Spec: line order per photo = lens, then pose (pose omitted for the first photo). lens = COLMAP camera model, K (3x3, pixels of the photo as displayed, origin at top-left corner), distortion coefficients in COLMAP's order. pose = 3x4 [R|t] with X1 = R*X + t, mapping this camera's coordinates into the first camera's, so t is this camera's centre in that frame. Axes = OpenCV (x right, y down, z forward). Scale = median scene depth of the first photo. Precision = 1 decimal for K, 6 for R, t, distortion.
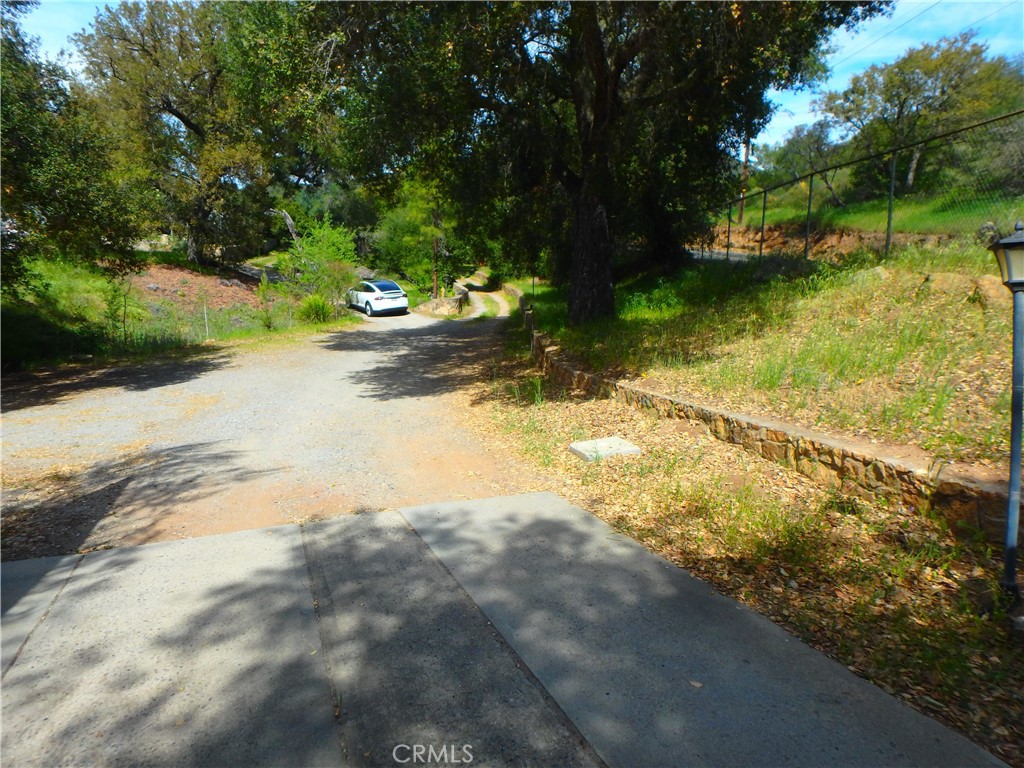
lens RADIAL K [[616.1, 0, 518.4], [0, 616.1, 374.1], [0, 0, 1]] dist [-0.076195, 0.029871]
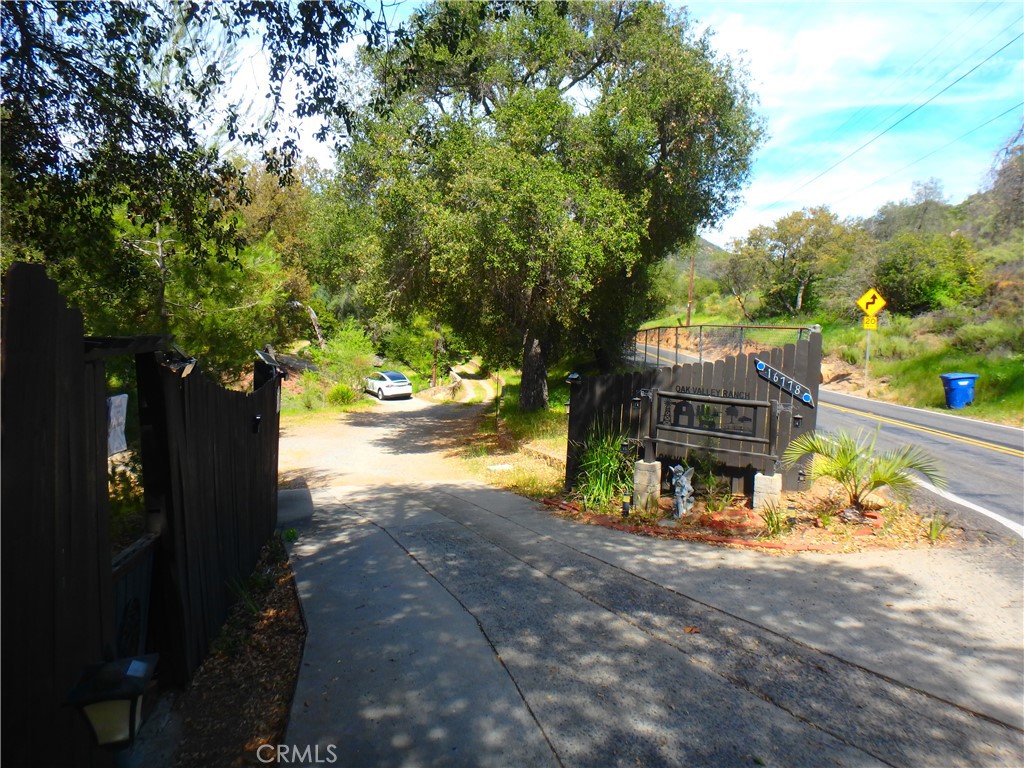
lens RADIAL K [[629.0, 0, 530.0], [0, 629.0, 339.3], [0, 0, 1]] dist [-0.032284, -0.004773]
pose [[0.999567, 0.023747, 0.017353, 0.037790], [-0.020174, 0.982899, -0.183039, 0.013294], [-0.021403, 0.182609, 0.982953, -0.290263]]
